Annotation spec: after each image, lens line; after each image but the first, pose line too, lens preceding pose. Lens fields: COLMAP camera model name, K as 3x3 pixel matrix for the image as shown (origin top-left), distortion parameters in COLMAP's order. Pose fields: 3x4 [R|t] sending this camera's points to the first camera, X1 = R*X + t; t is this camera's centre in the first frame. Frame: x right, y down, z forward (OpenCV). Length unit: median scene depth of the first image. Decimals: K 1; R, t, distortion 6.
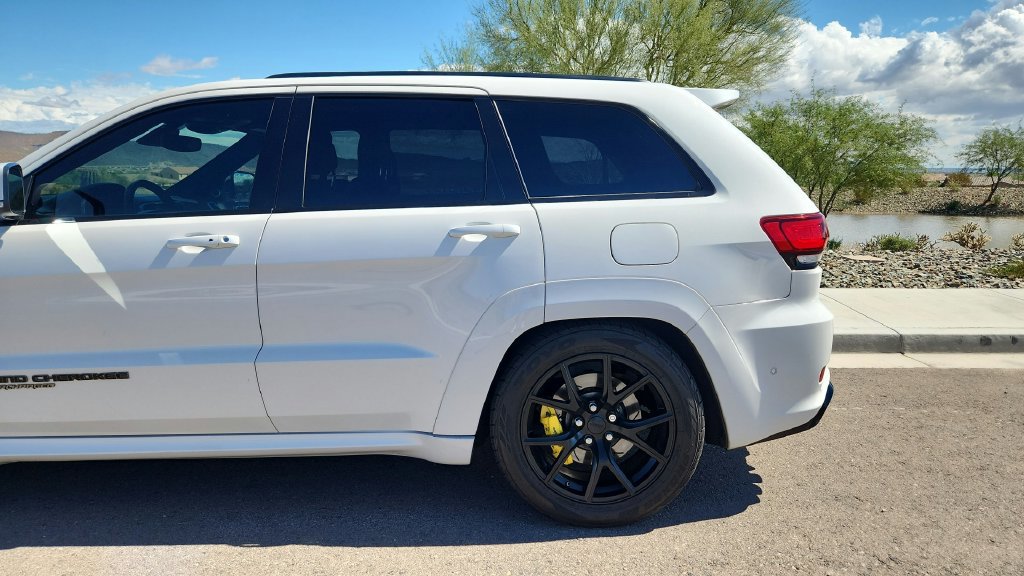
lens RADIAL K [[690.8, 0, 515.4], [0, 690.8, 290.1], [0, 0, 1]] dist [0.059157, -0.042070]
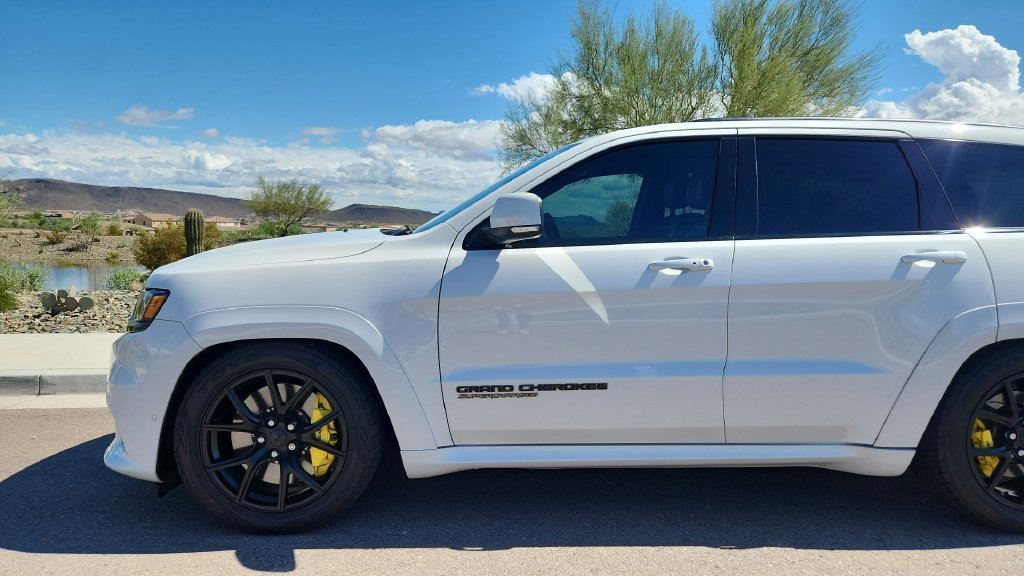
lens RADIAL K [[690.8, 0, 506.3], [0, 690.8, 289.8], [0, 0, 1]] dist [0.059157, -0.042070]
pose [[0.999124, 0.012116, 0.040066, -0.745904], [-0.008981, 0.996951, -0.077514, 0.056394], [-0.040883, 0.077086, 0.996186, -0.079932]]
